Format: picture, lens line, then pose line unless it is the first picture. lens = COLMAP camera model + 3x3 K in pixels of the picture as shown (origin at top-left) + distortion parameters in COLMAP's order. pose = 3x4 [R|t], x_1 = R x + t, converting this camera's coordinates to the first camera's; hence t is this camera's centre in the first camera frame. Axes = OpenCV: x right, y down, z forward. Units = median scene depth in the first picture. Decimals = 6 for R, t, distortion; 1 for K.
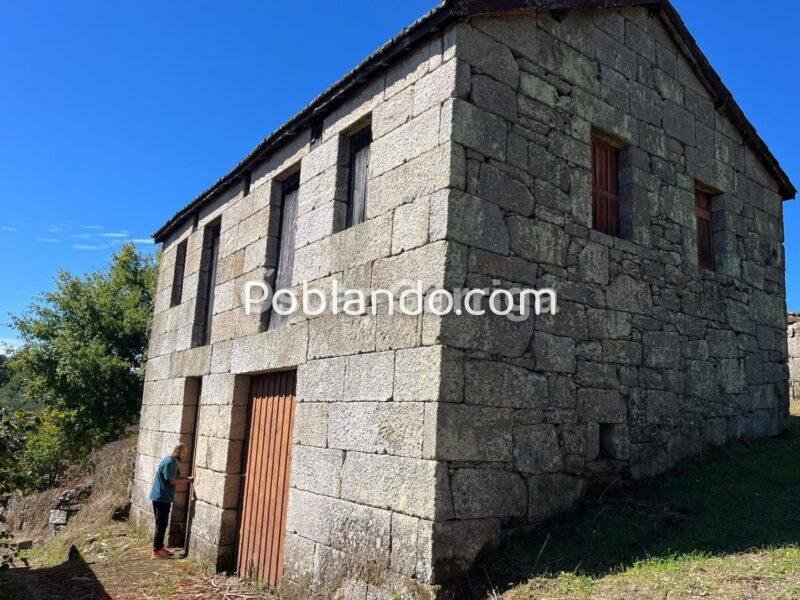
lens RADIAL K [[659.7, 0, 395.9], [0, 659.7, 299.7], [0, 0, 1]] dist [0.052457, -0.050815]
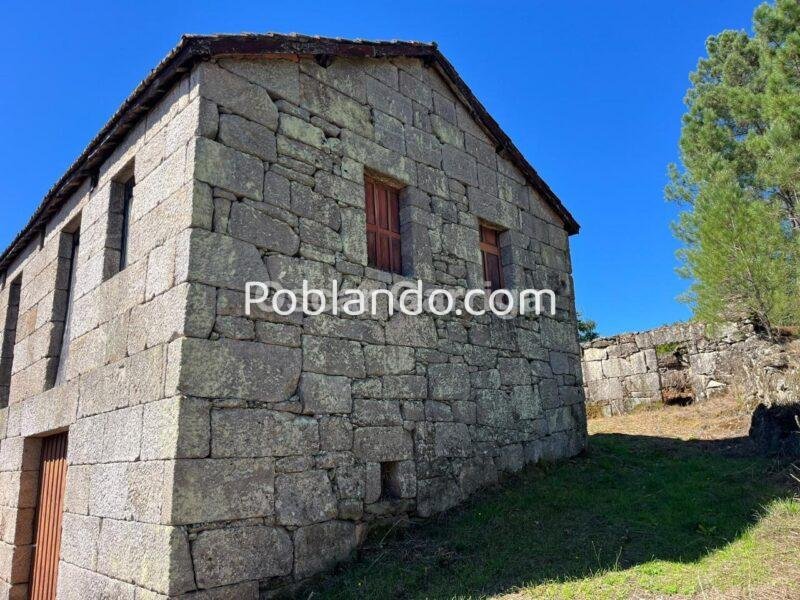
lens RADIAL K [[564.3, 0, 403.7], [0, 564.3, 302.8], [0, 0, 1]] dist [0.035660, -0.034220]
pose [[0.992730, -0.050372, 0.109320, 0.253230], [0.057938, 0.996058, -0.067174, 0.009324], [-0.105505, 0.073020, 0.991734, 0.147706]]
